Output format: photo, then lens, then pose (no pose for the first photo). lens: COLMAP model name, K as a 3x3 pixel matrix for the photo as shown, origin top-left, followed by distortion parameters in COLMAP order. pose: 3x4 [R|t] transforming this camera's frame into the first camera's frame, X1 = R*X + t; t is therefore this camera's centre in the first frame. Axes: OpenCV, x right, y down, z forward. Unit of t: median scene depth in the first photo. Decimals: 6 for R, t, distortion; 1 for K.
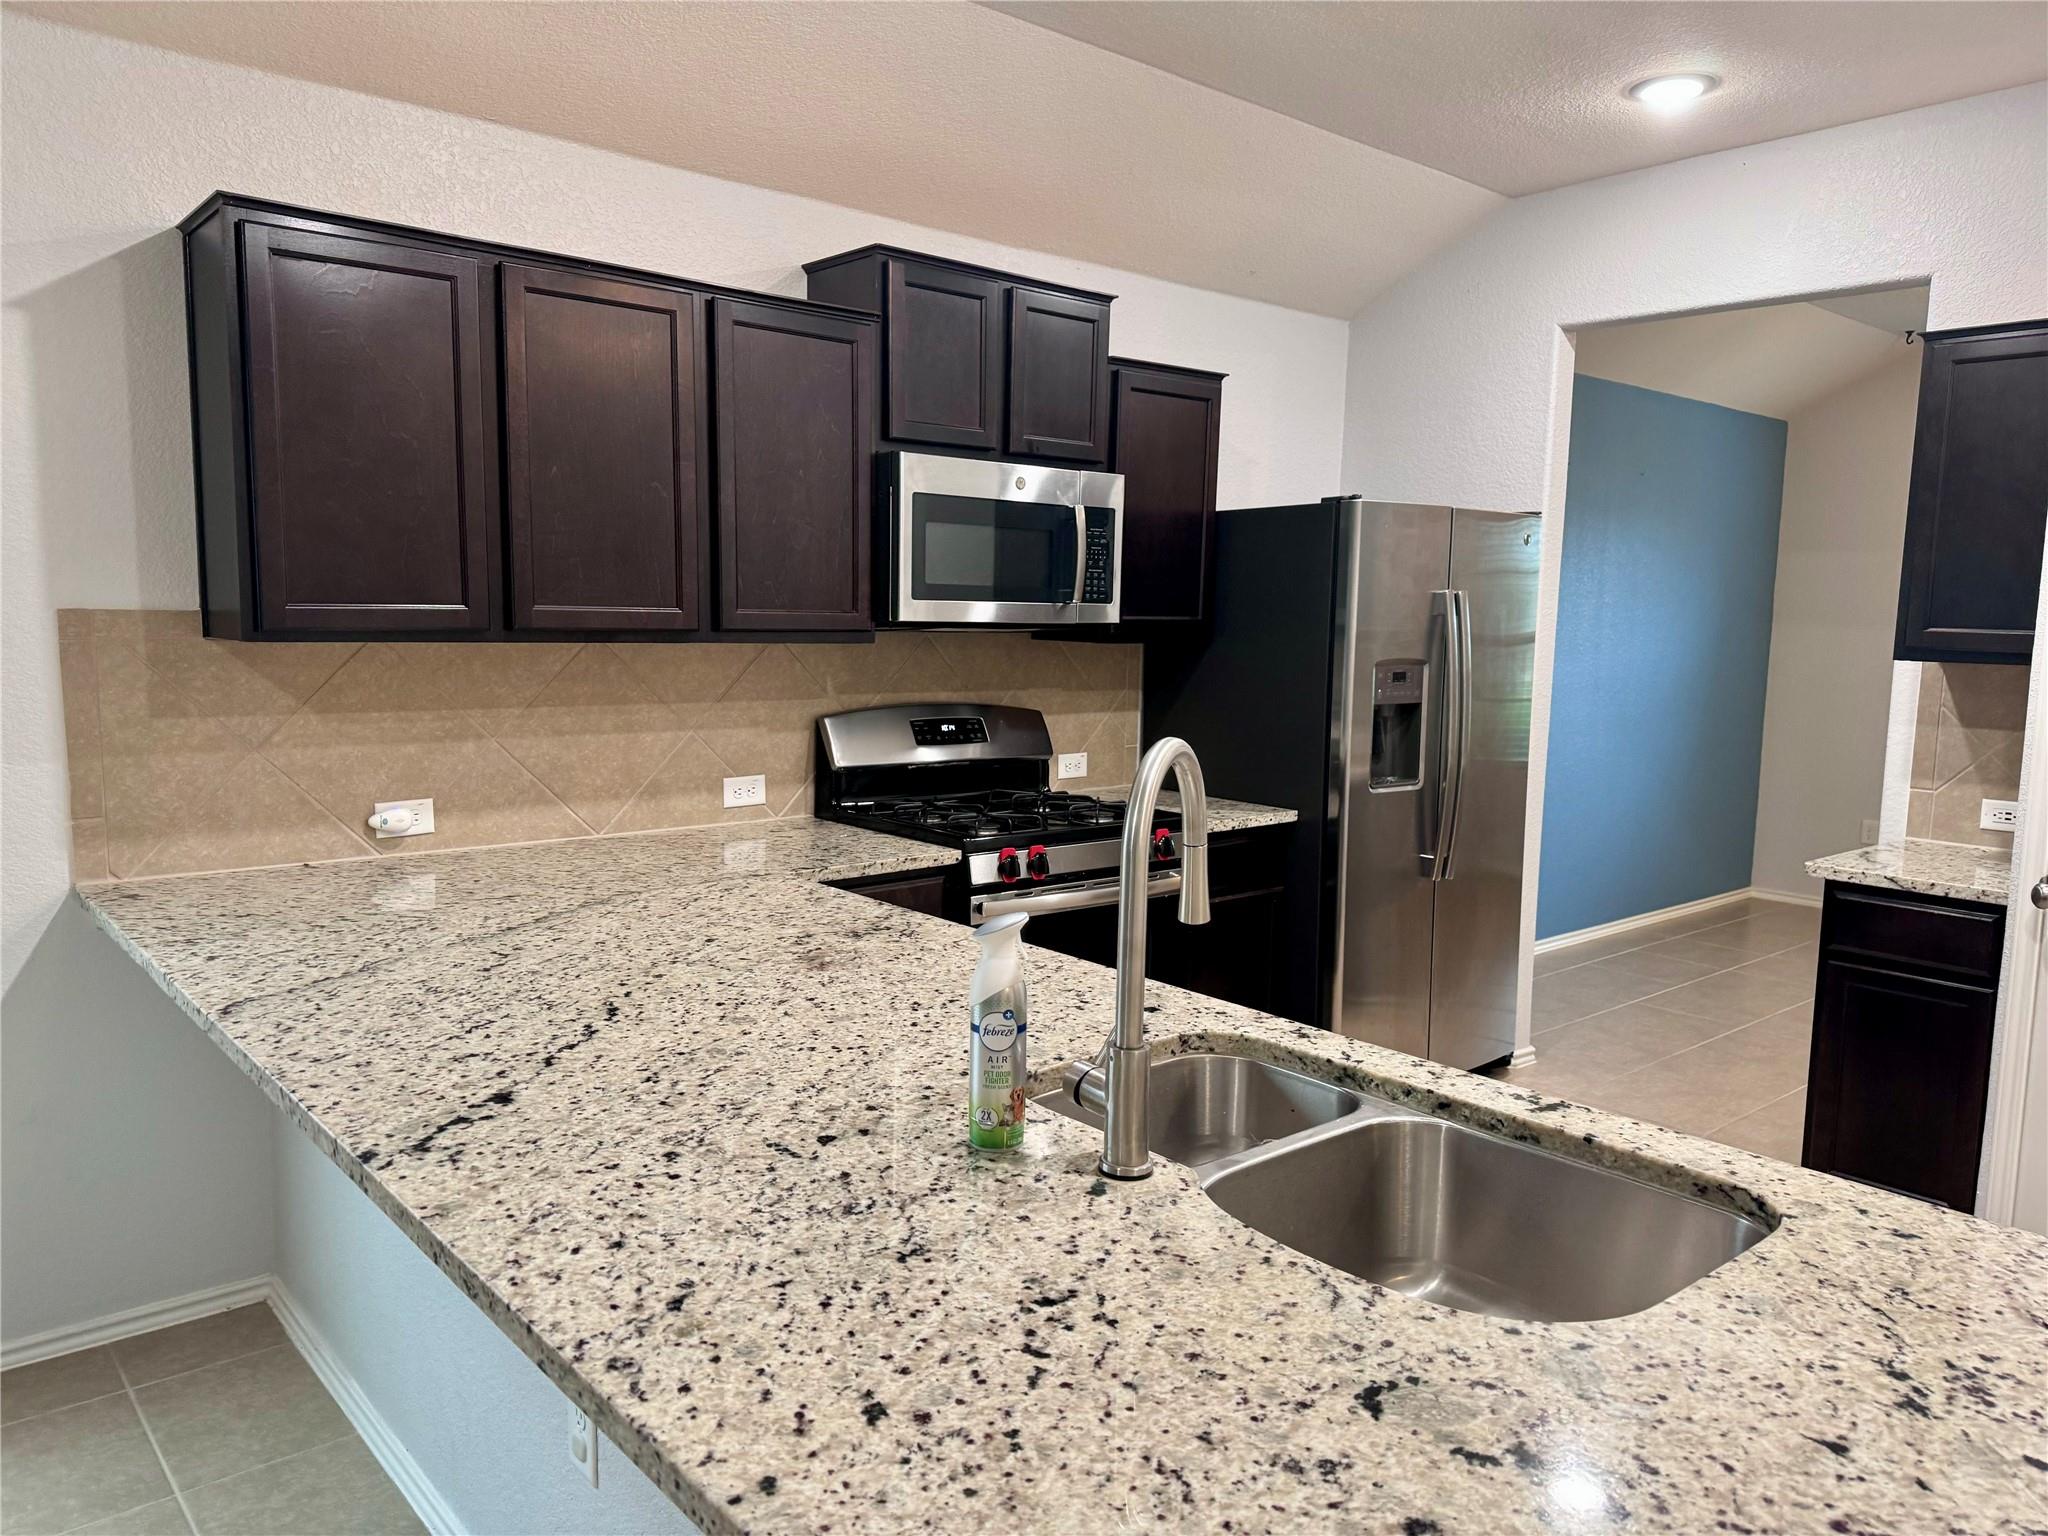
lens RADIAL K [[1446.9, 0, 1012.2], [0, 1446.9, 782.0], [0, 0, 1]] dist [0.095666, -0.129394]
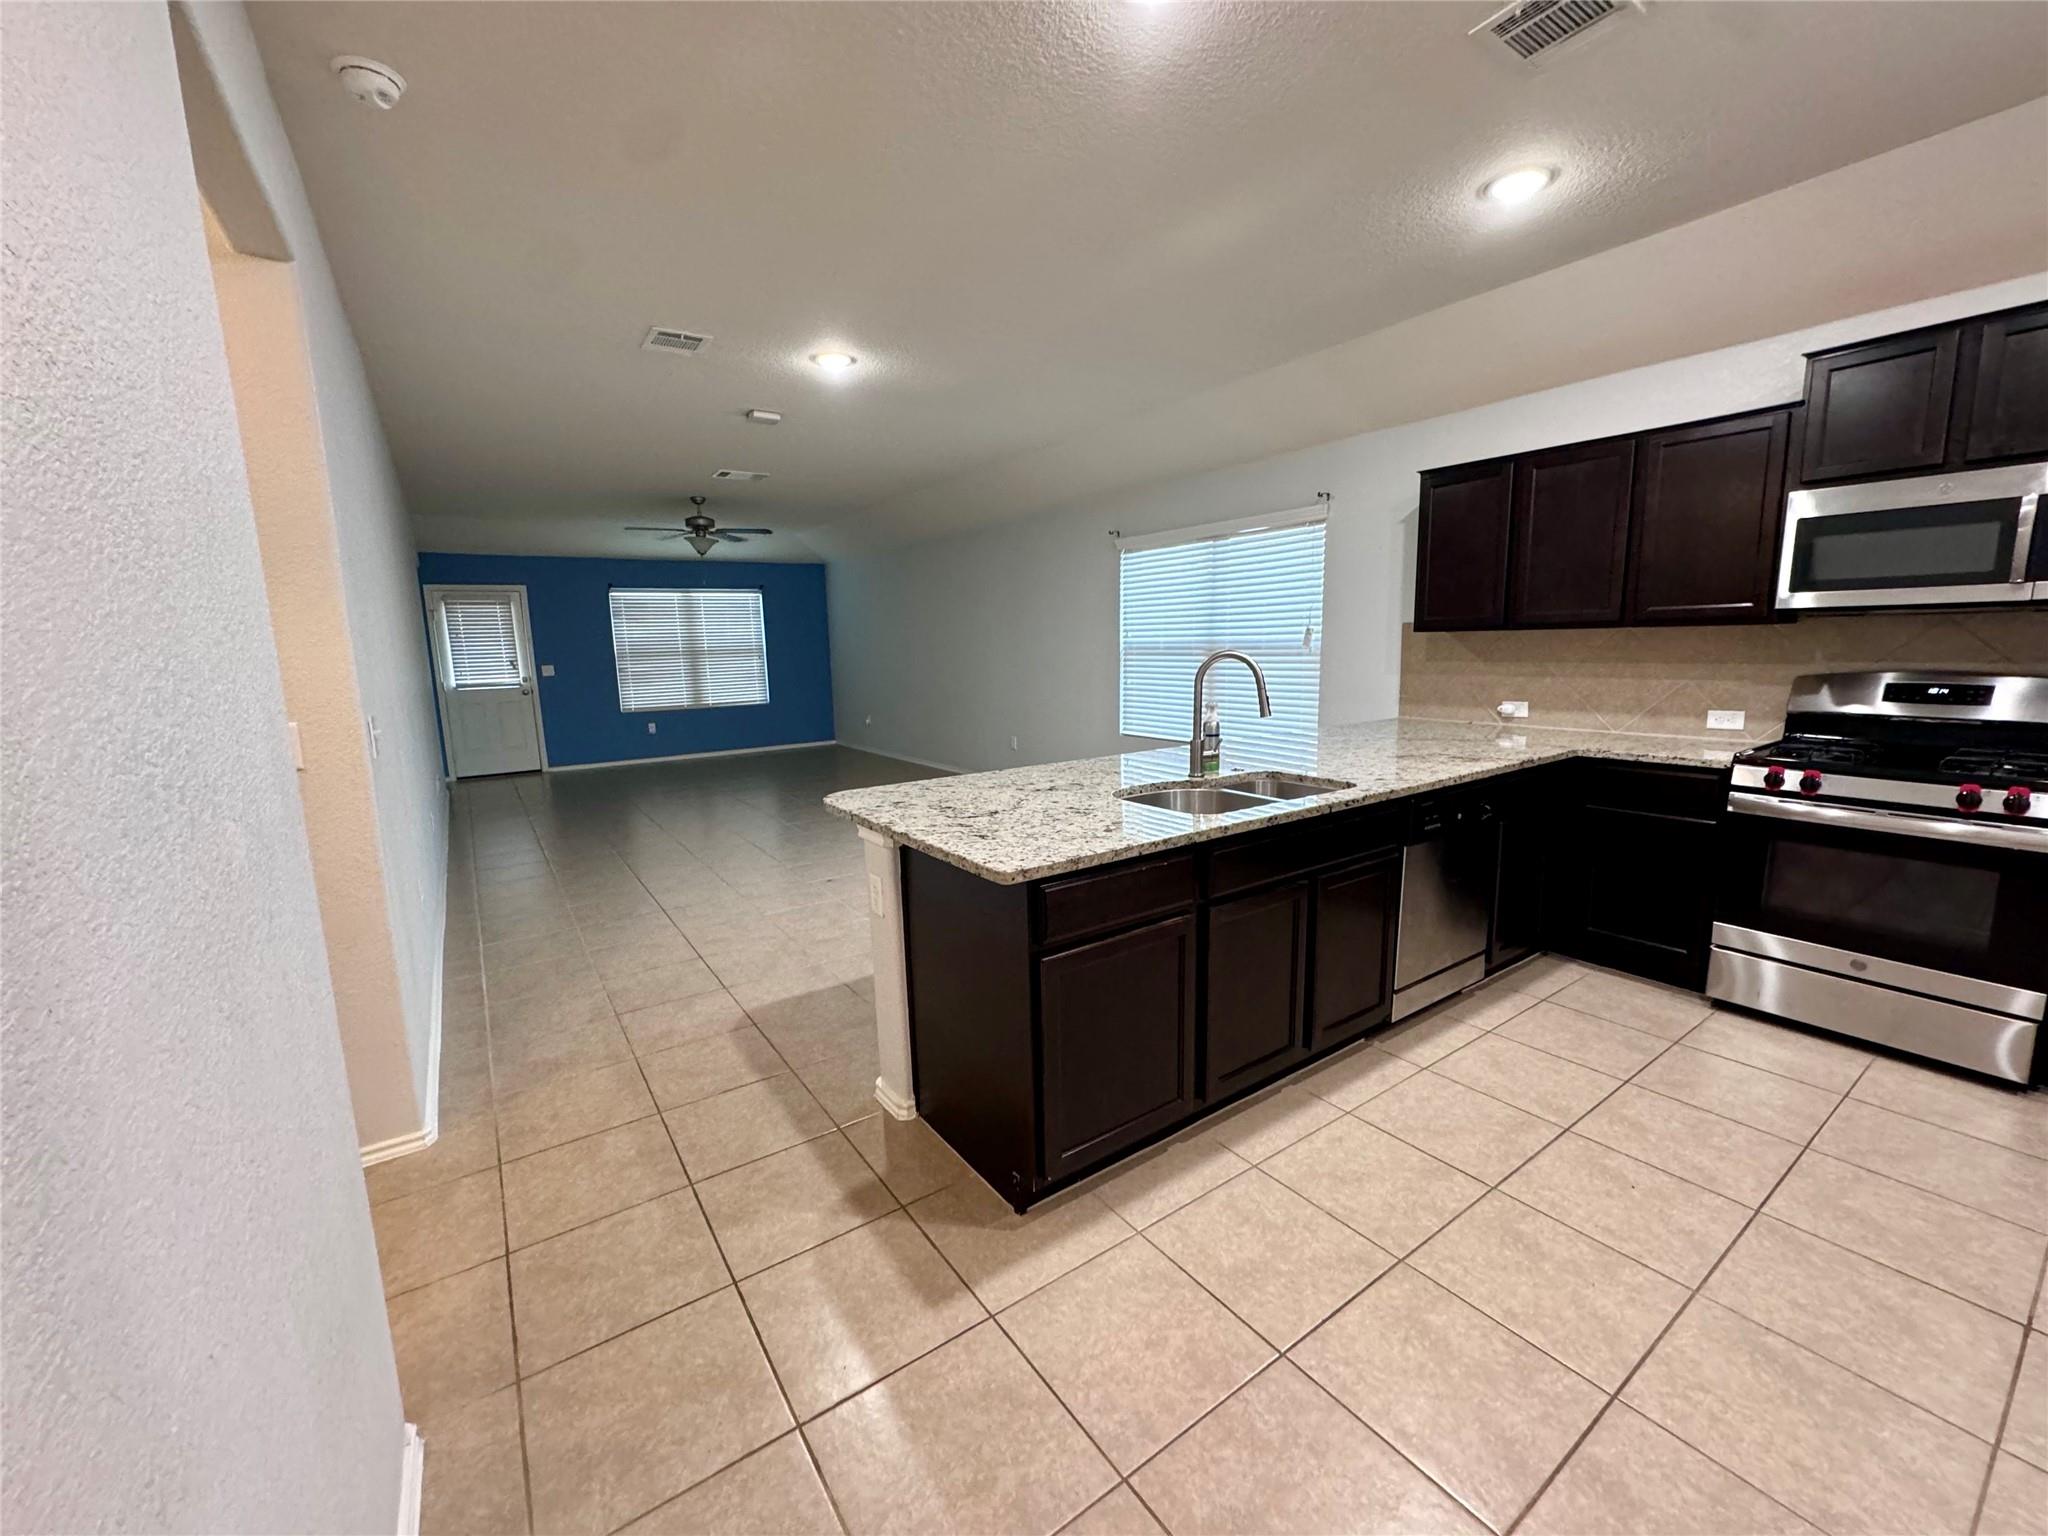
lens RADIAL K [[819.2, 0, 1021.1], [0, 819.2, 771.3], [0, 0, 1]] dist [-0.000631, 0.000141]
pose [[-0.110312, 0.141894, -0.983716, 0.862783], [-0.097539, 0.983433, 0.152791, -0.000168], [0.989099, 0.112805, -0.094645, 0.334893]]
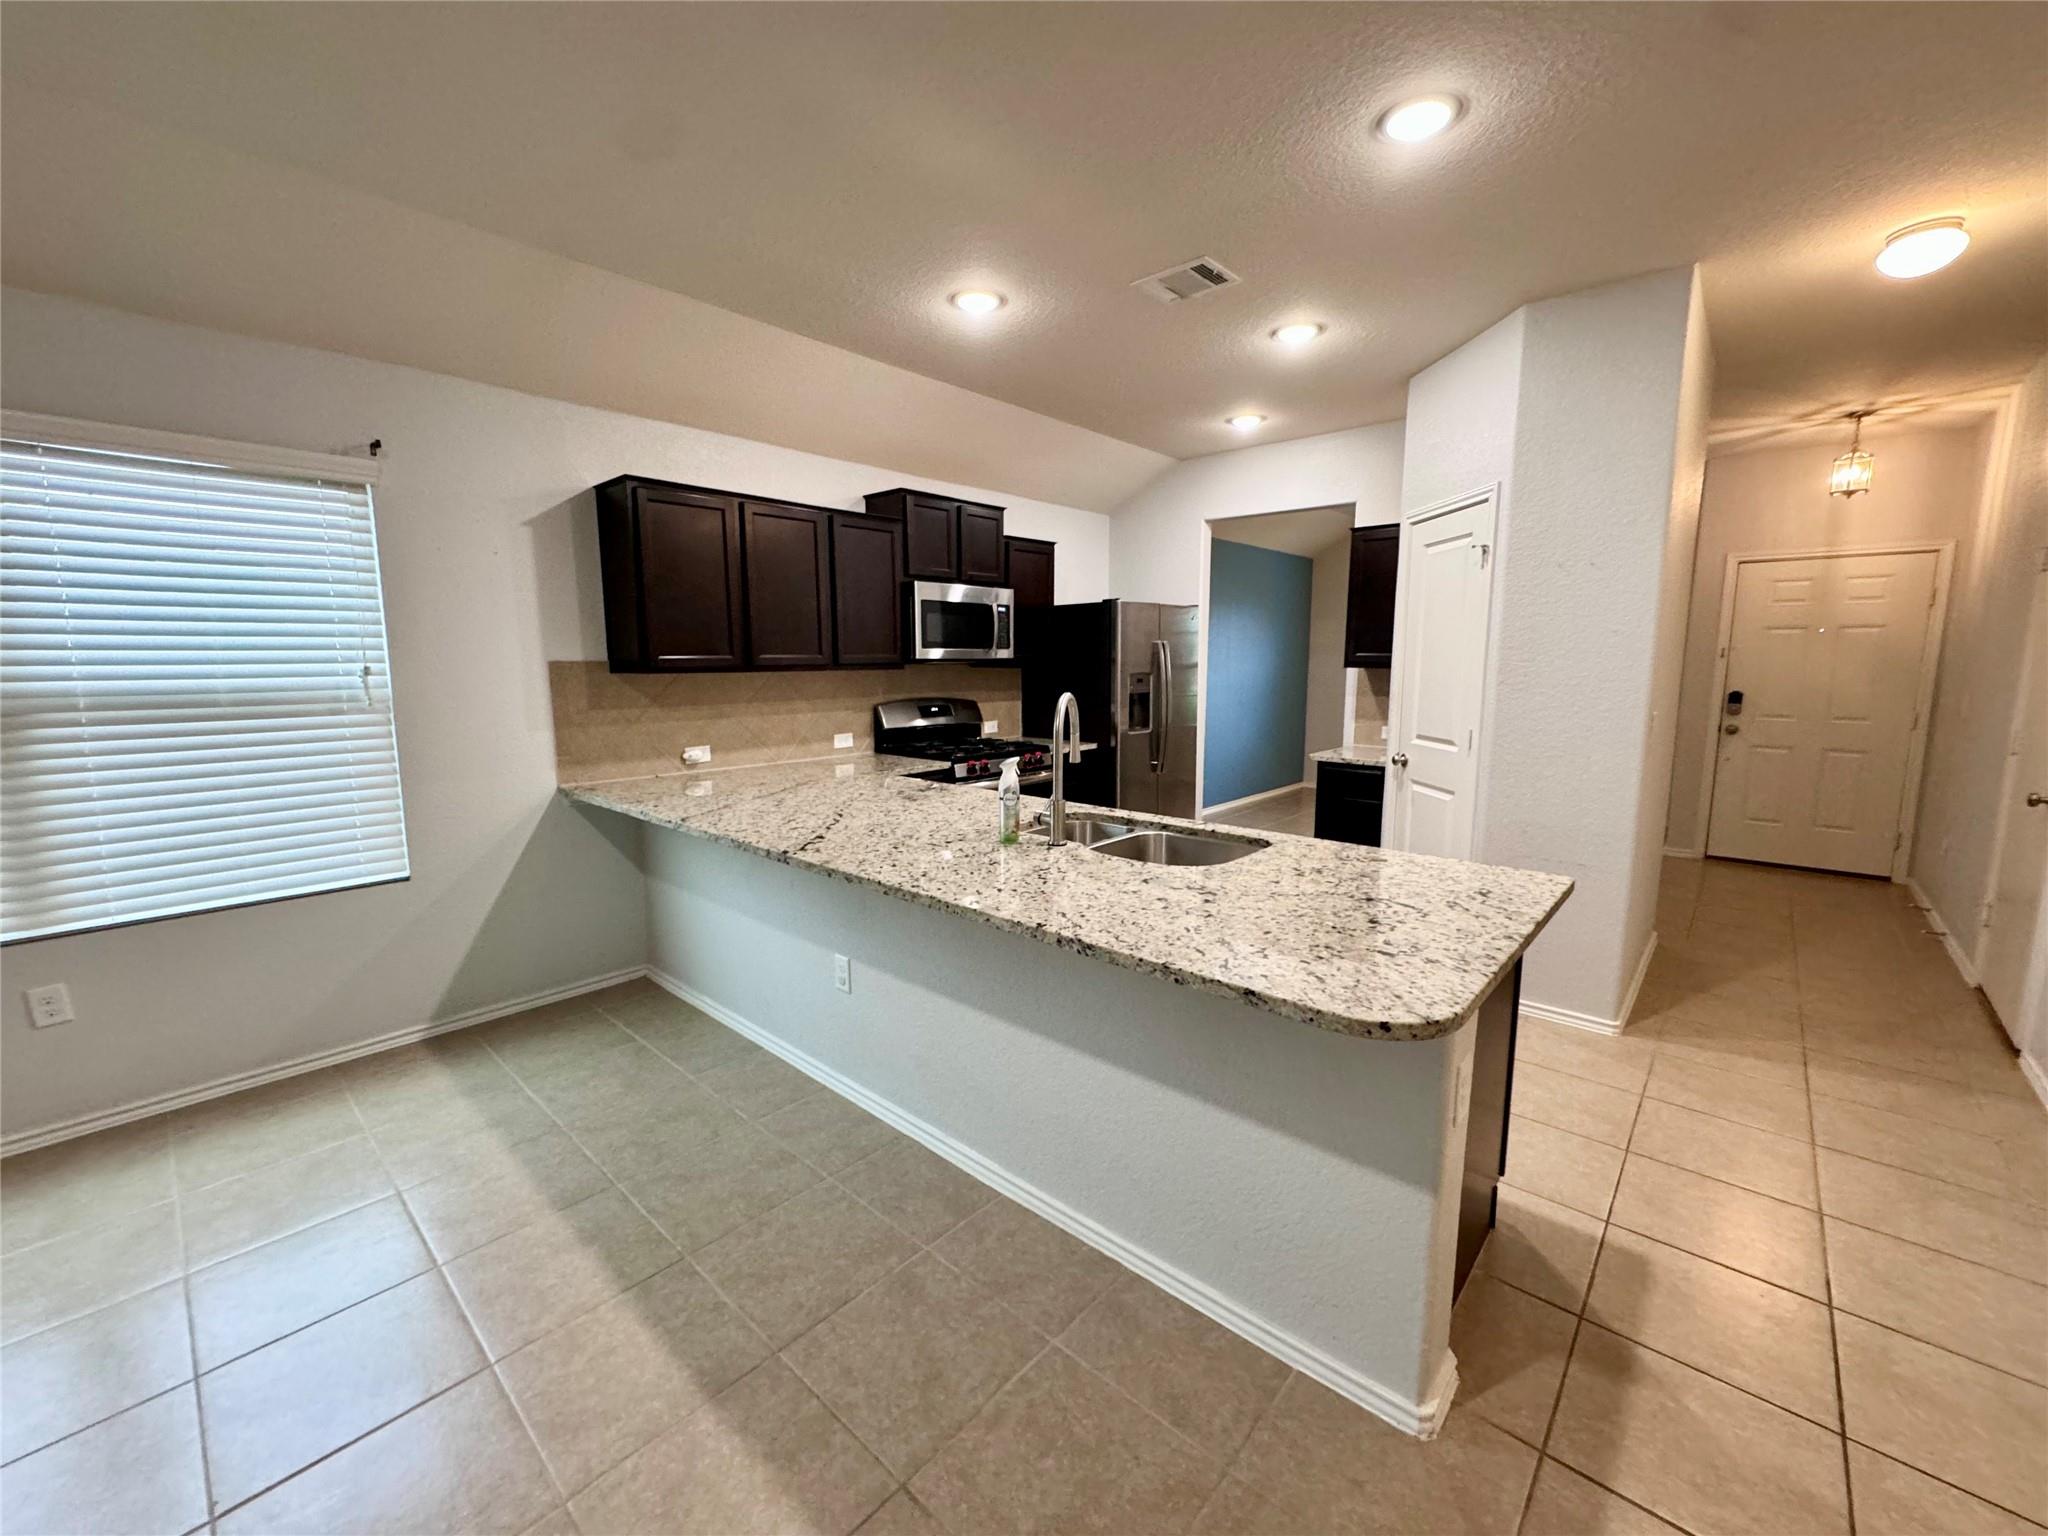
lens RADIAL K [[819.2, 0, 1021.1], [0, 819.2, 771.3], [0, 0, 1]] dist [-0.000631, 0.000141]
pose [[0.992303, -0.037845, 0.117910, -0.073737], [0.035411, 0.999116, 0.022666, 0.035396], [-0.118664, -0.018316, 0.992766, -0.243738]]
